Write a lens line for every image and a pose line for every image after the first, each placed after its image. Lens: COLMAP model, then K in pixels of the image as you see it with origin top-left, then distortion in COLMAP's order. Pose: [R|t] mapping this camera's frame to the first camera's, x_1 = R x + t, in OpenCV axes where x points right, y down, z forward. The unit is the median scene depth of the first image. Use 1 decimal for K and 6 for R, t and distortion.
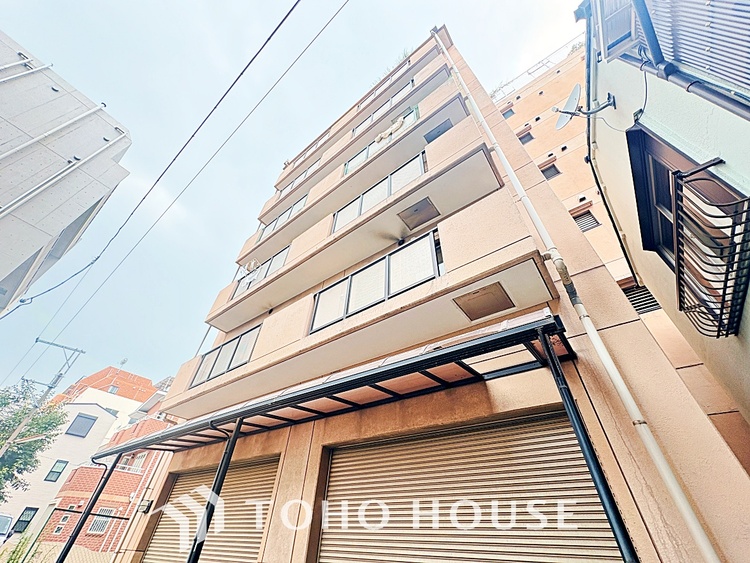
lens RADIAL K [[300.4, 0, 375.0], [0, 300.4, 281.5], [0, 0, 1]] dist [0.000651, 0.000190]
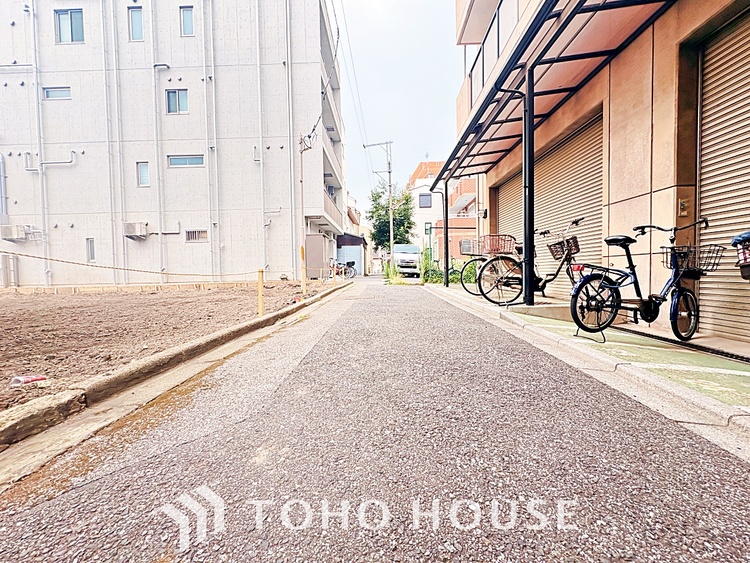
lens RADIAL K [[300.4, 0, 375.0], [0, 300.4, 281.5], [0, 0, 1]] dist [0.000651, 0.000190]
pose [[0.594809, -0.025040, -0.803477, -0.048879], [0.576180, 0.710261, 0.404408, 0.228631], [0.560552, -0.703493, 0.436897, 0.016881]]
